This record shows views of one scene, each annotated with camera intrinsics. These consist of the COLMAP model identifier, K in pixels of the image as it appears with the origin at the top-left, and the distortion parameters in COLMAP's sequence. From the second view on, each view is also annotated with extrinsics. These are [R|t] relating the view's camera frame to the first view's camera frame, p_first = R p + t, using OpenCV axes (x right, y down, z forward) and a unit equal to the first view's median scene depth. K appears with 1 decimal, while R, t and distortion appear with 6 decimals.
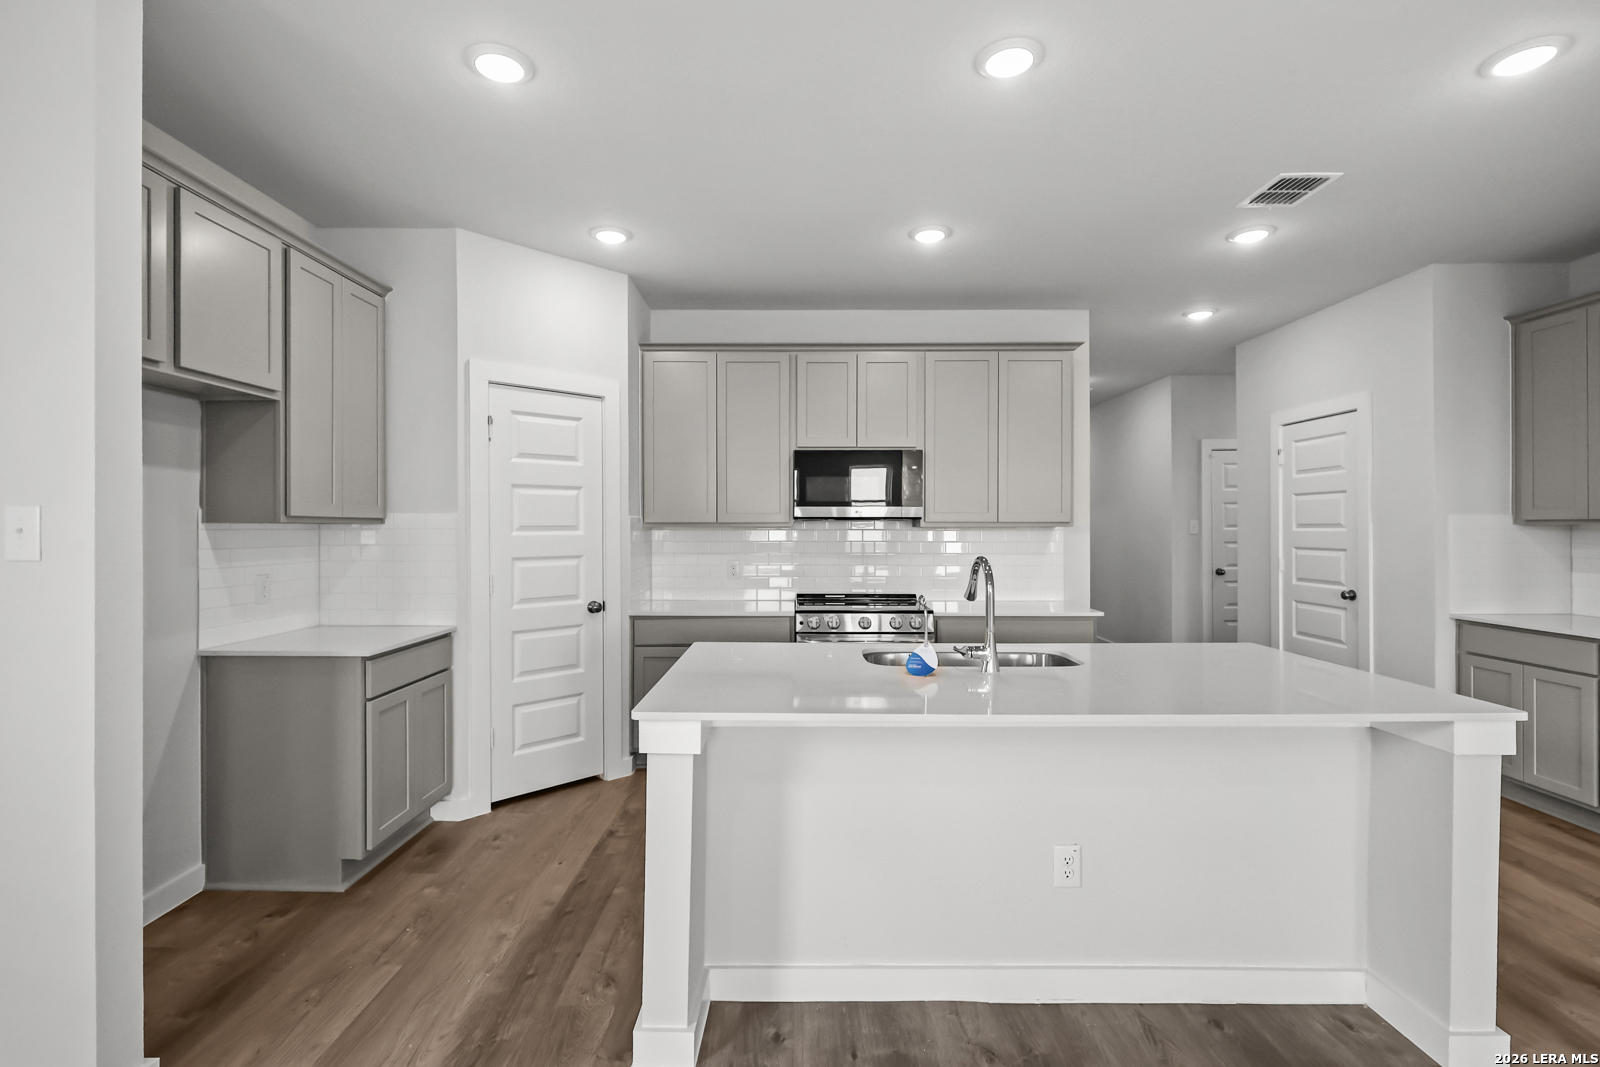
lens RADIAL K [[732.5, 0, 797.5], [0, 732.5, 527.5], [0, 0, 1]] dist [-0.005768, 0.001893]
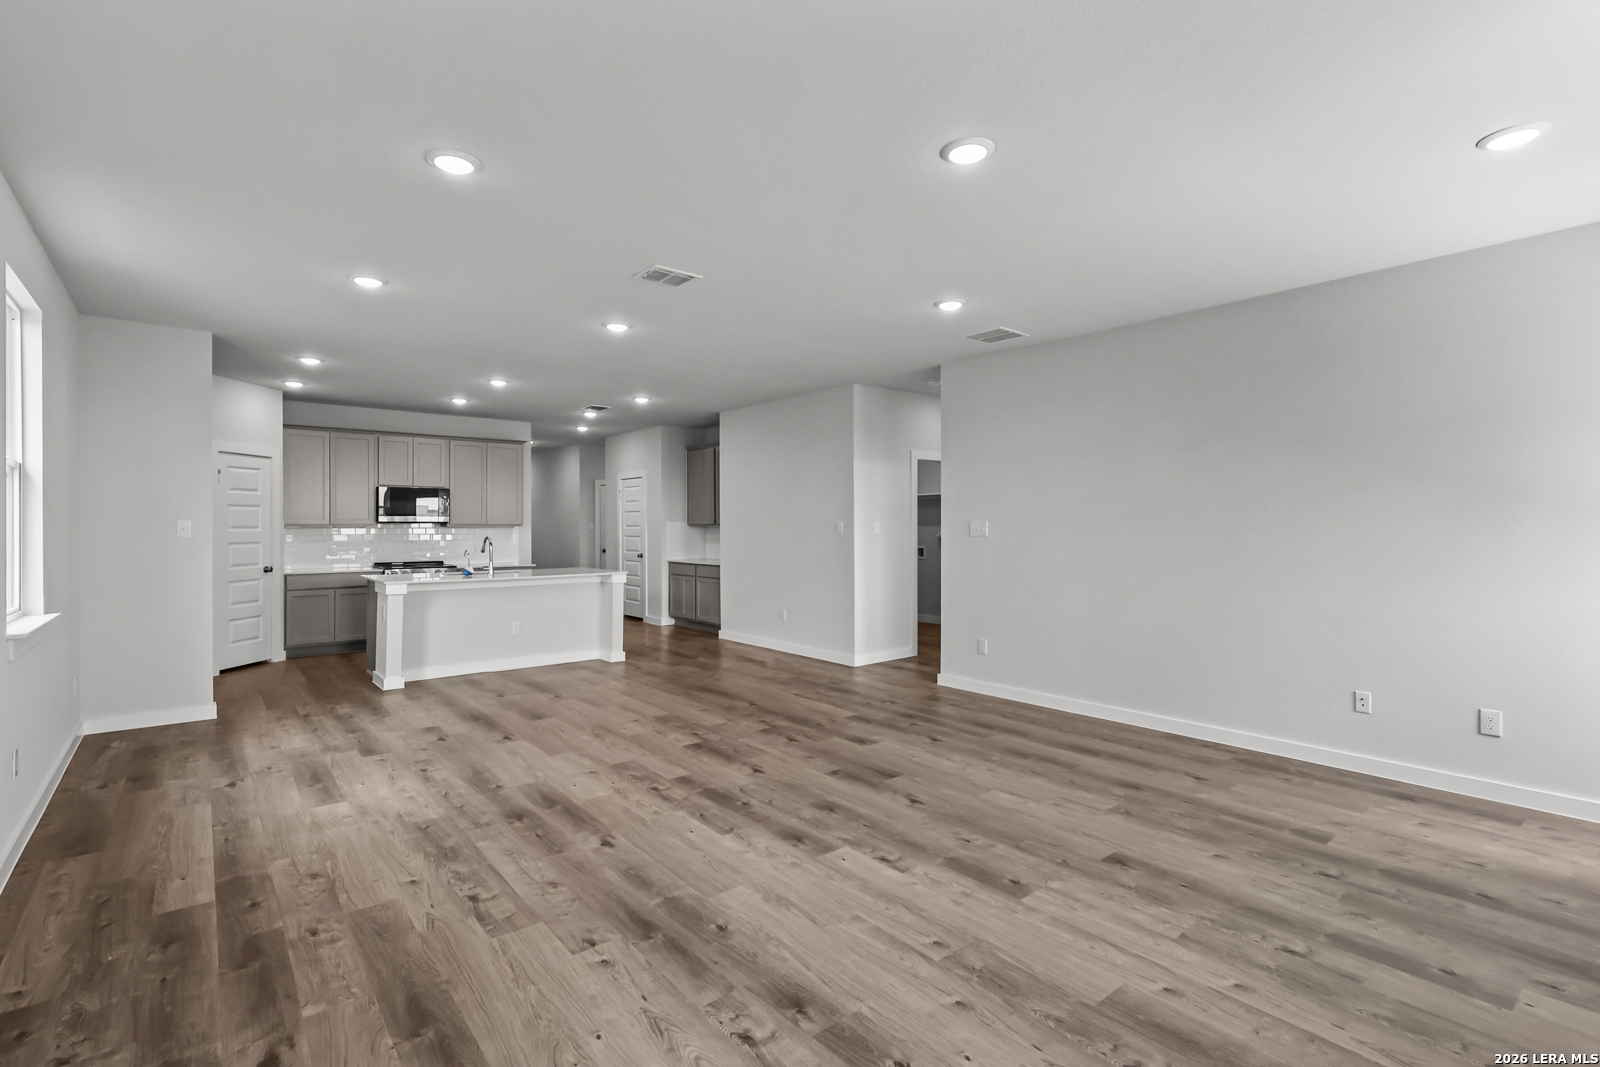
lens RADIAL K [[732.5, 0, 791.6], [0, 732.5, 524.2], [0, 0, 1]] dist [-0.005768, 0.001893]
pose [[0.763759, 0.002409, 0.645498, -0.492865], [-0.002844, 0.999996, -0.000367, -0.011062], [-0.645496, -0.001555, 0.763762, -1.386480]]
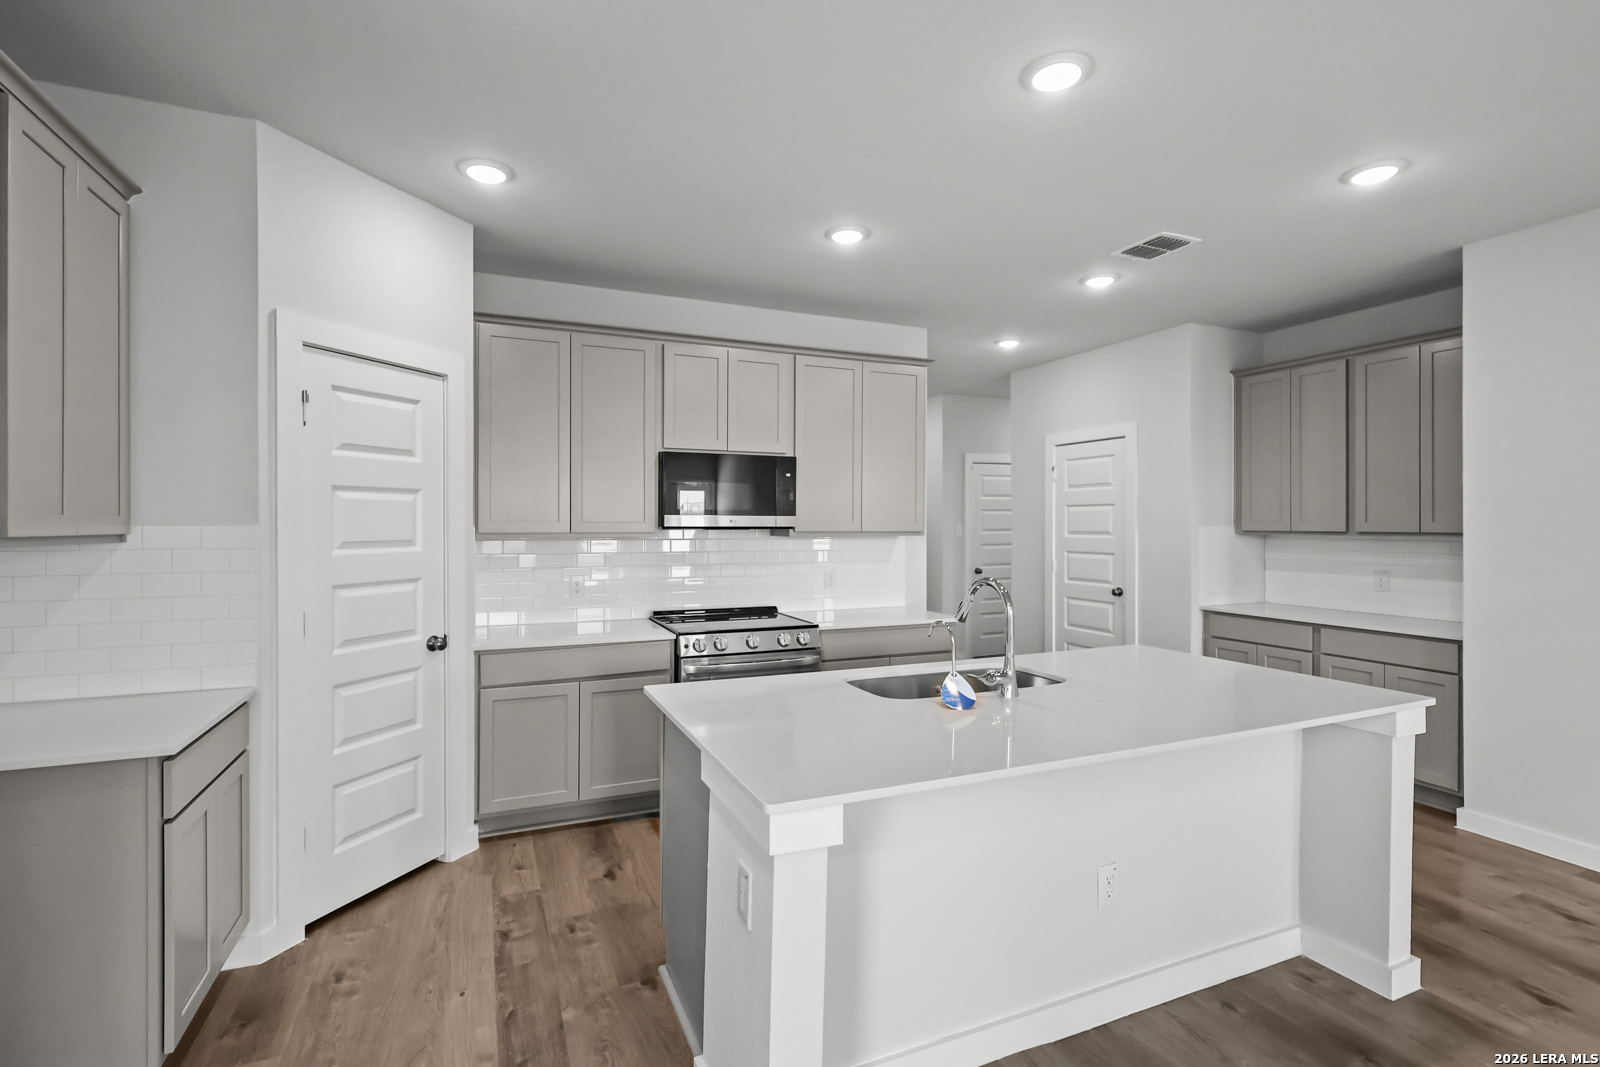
lens RADIAL K [[732.5, 0, 790.6], [0, 732.5, 523.1], [0, 0, 1]] dist [-0.005768, 0.001893]
pose [[0.917783, 0.002559, 0.397075, -0.257209], [-0.003168, 0.999995, 0.000879, -0.023418], [-0.397070, -0.002065, 0.917786, 0.143353]]
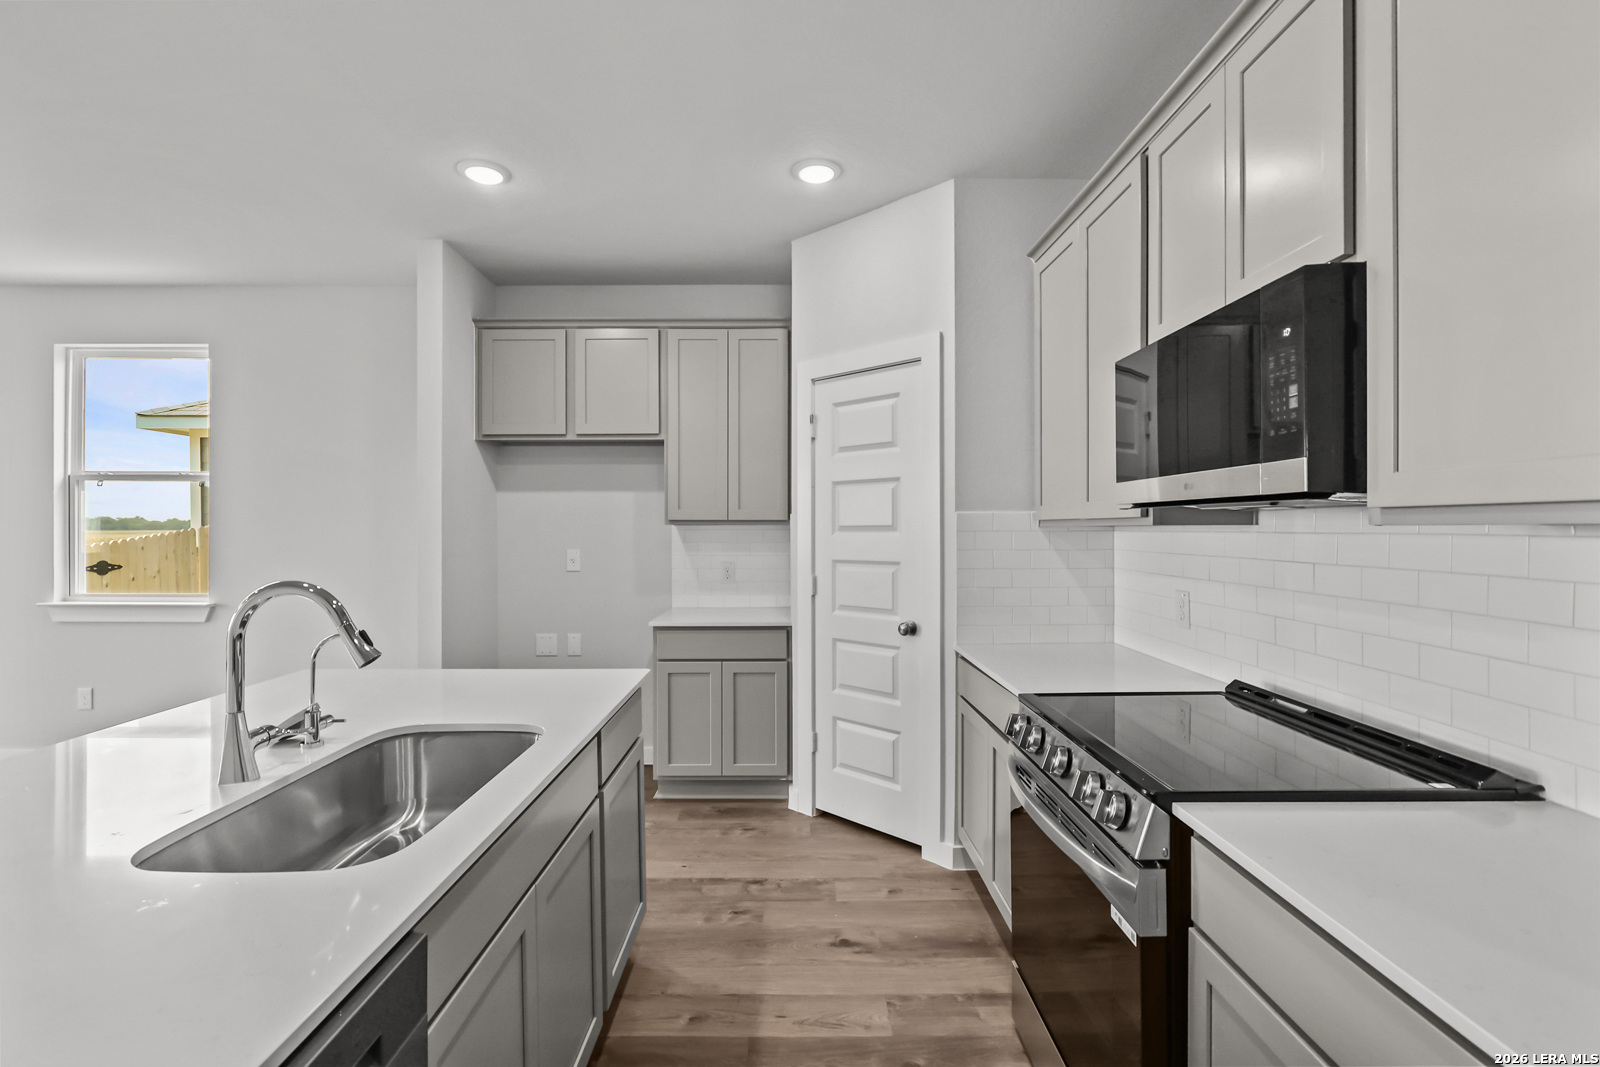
lens RADIAL K [[732.5, 0, 811.2], [0, 732.5, 534.5], [0, 0, 1]] dist [-0.005768, 0.001893]
pose [[0.028175, 0.005815, -0.999586, 0.547117], [-0.002547, 0.999980, 0.005745, 0.003127], [0.999600, 0.002384, 0.028190, 0.937729]]
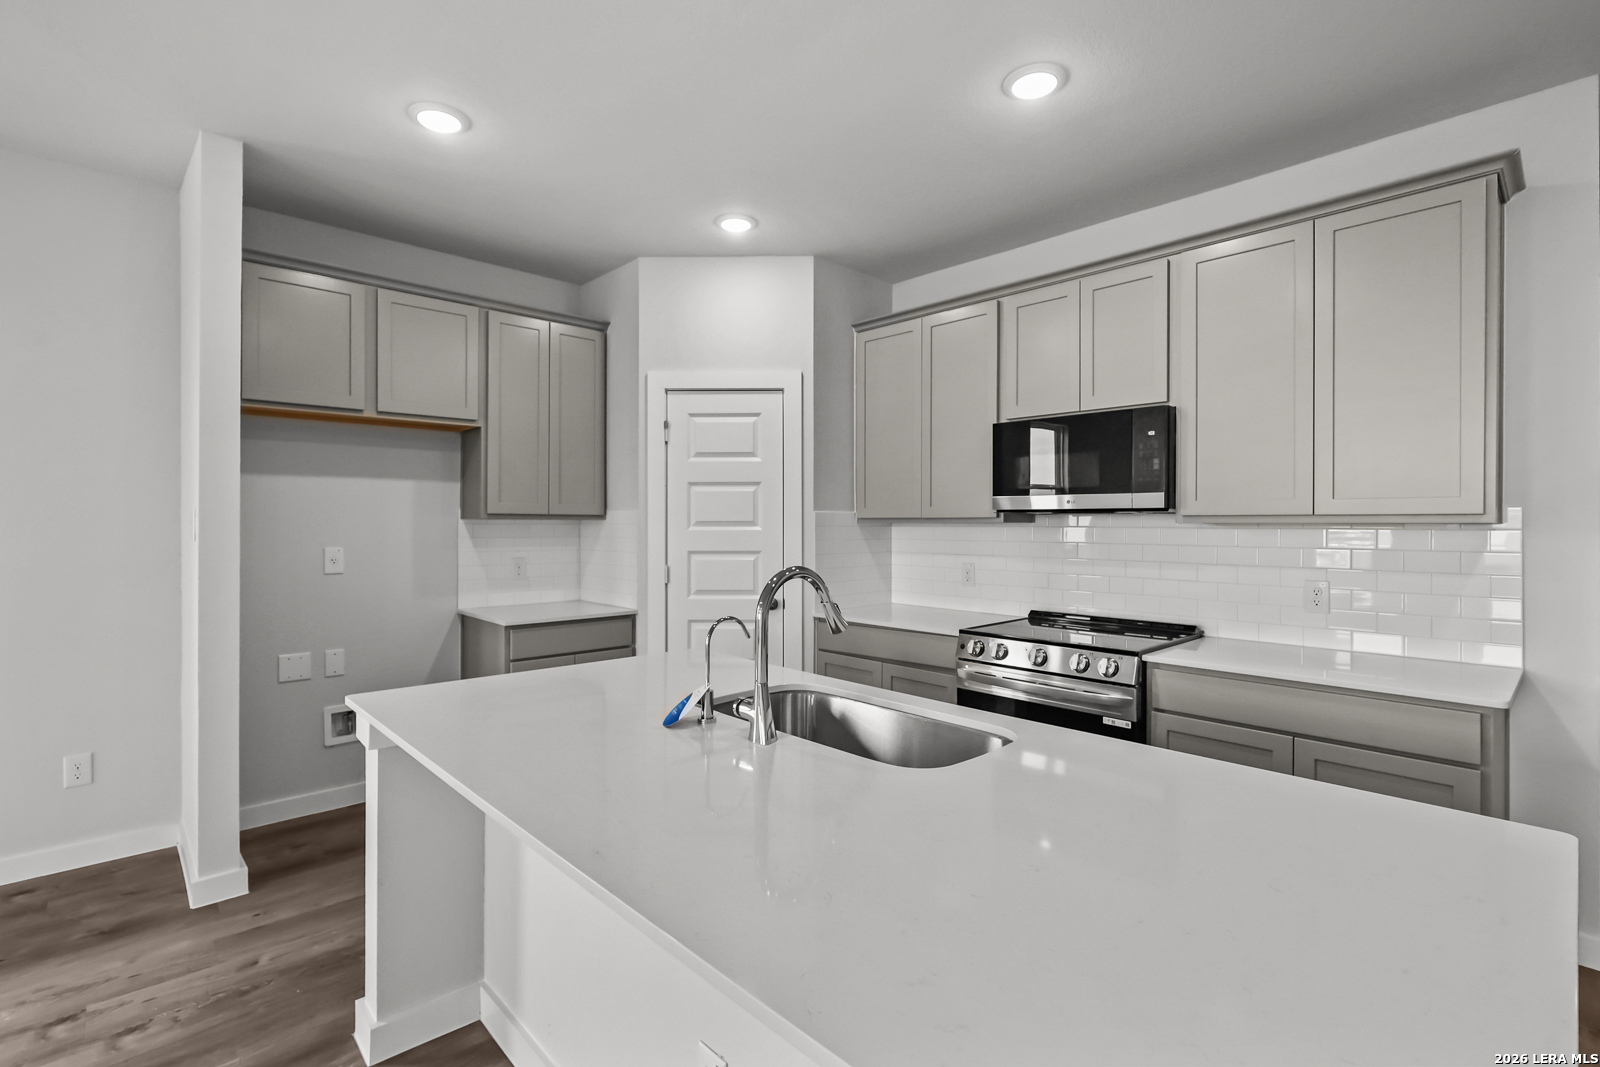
lens RADIAL K [[732.5, 0, 810.7], [0, 732.5, 532.8], [0, 0, 1]] dist [-0.005768, 0.001893]
pose [[0.699467, 0.005270, -0.714646, 0.496974], [-0.004138, 0.999986, 0.003325, 0.009853], [0.714653, 0.000631, 0.699479, 0.374883]]
